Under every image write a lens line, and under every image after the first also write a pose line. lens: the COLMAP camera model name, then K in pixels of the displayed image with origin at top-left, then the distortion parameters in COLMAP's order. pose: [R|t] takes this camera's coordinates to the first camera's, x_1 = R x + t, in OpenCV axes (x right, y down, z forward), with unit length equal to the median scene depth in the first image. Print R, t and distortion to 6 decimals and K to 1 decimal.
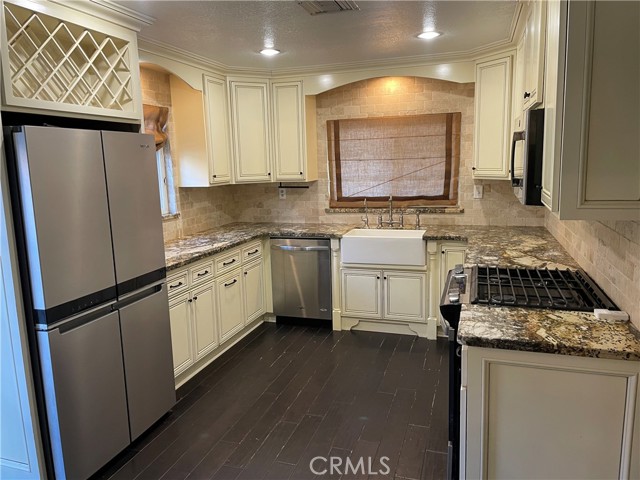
lens RADIAL K [[482.1, 0, 322.3], [0, 482.1, 238.6], [0, 0, 1]] dist [0.076761, -0.108173]
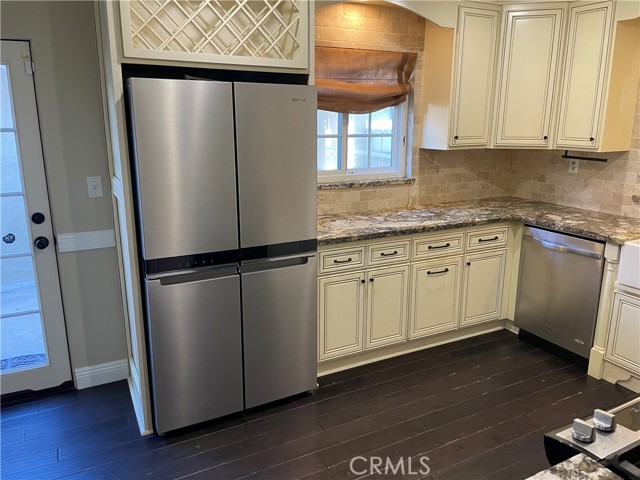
lens RADIAL K [[482.1, 0, 322.3], [0, 482.1, 238.6], [0, 0, 1]] dist [0.076761, -0.108173]
pose [[0.708740, 0.198614, -0.676935, 0.199473], [-0.135454, 0.980009, 0.145718, -0.051605], [0.692344, -0.011583, 0.721475, 0.262373]]
